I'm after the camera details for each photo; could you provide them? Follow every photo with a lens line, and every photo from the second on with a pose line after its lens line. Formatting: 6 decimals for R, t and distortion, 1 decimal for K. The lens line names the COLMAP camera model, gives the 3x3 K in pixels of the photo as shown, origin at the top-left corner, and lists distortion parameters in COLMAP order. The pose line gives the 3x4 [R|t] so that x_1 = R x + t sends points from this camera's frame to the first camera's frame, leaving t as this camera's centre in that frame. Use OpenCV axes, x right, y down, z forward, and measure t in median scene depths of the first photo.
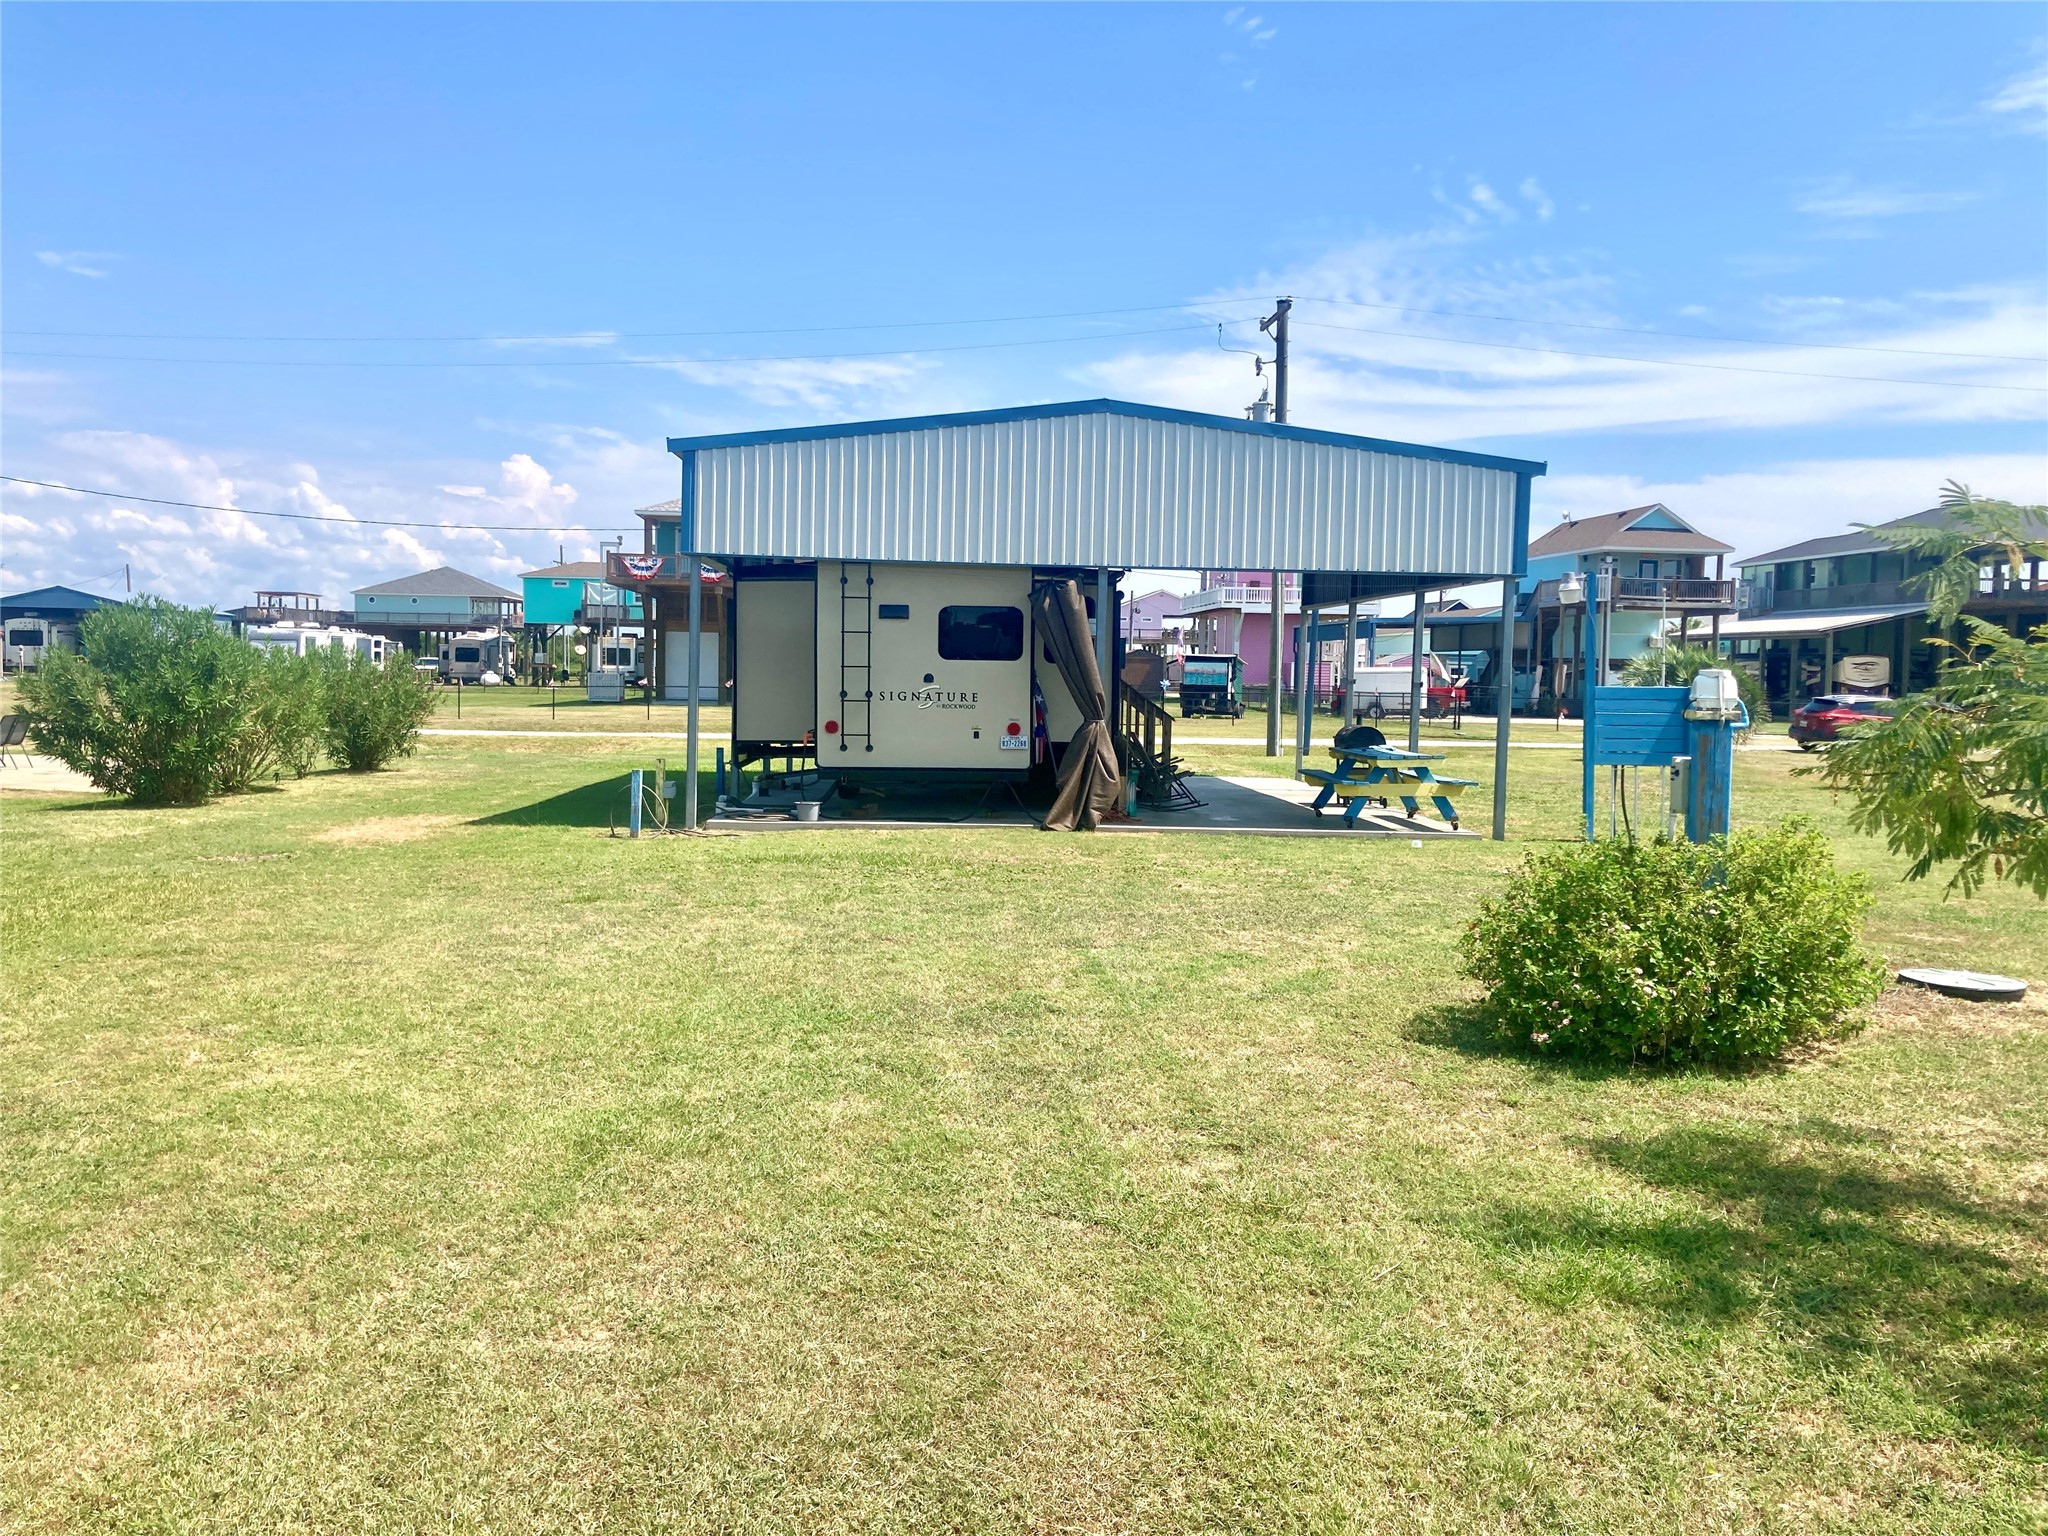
lens RADIAL K [[1687.9, 0, 1004.1], [0, 1687.9, 760.4], [0, 0, 1]] dist [0.025013, -0.034695]
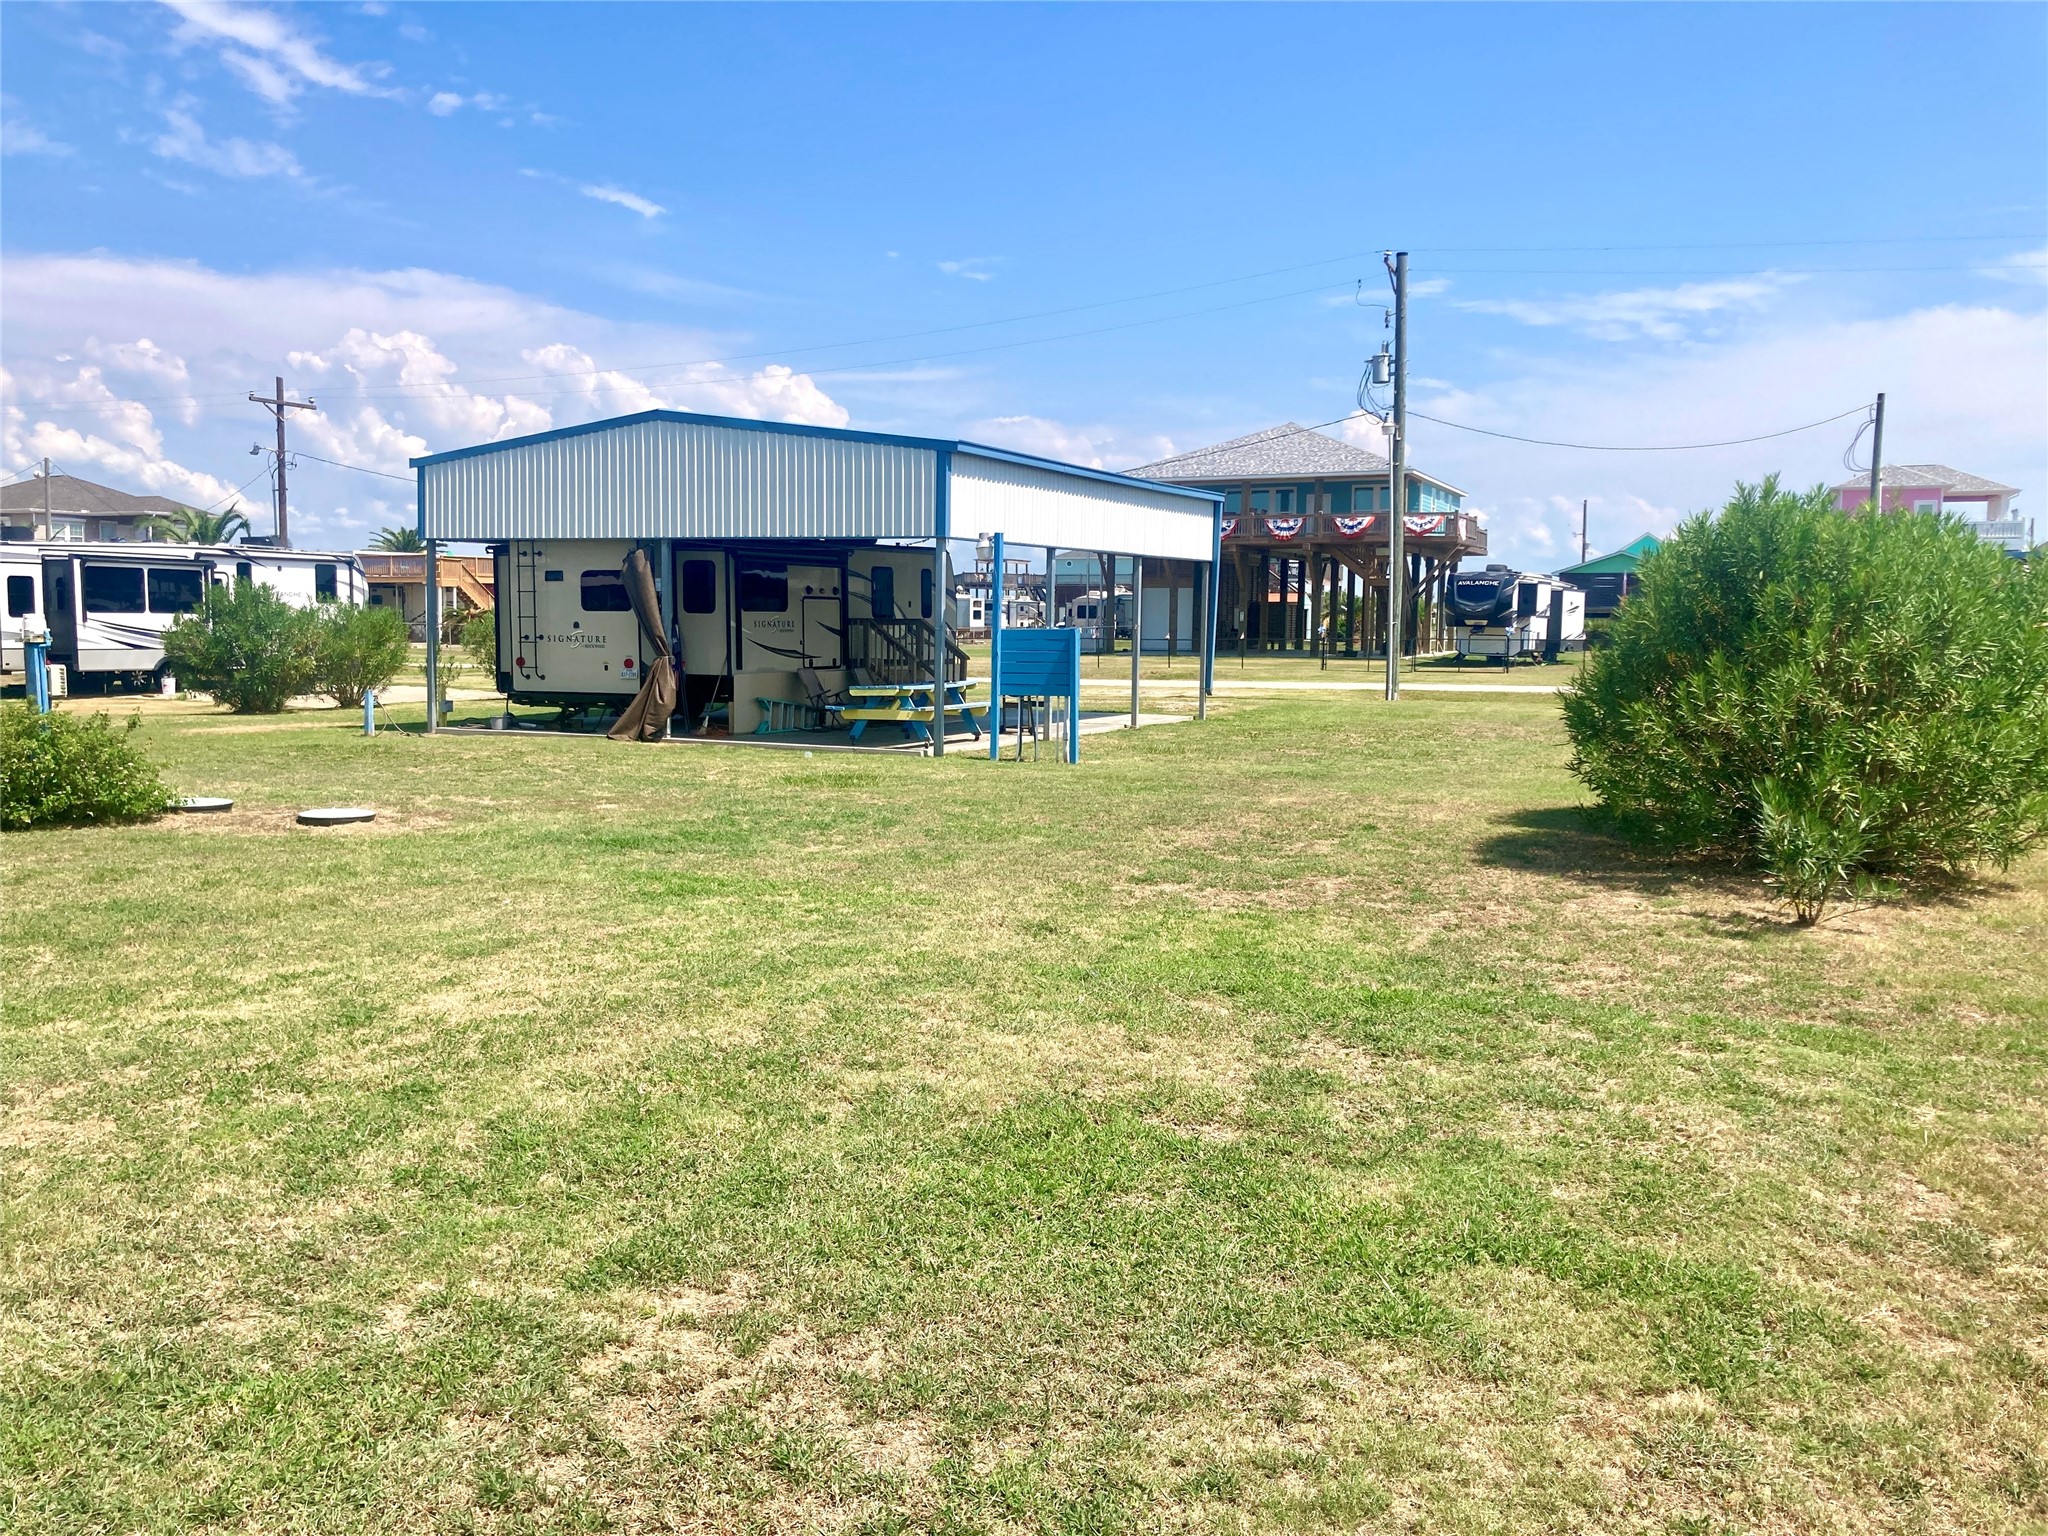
lens RADIAL K [[1685.4, 0, 1024.0], [0, 1685.4, 768.0], [0, 0, 1]] dist [0.029746, -0.038052]
pose [[0.885572, 0.032008, -0.463399, 0.903134], [-0.016809, 0.999178, 0.036893, 0.009587], [0.464199, -0.024882, 0.885382, -0.030761]]
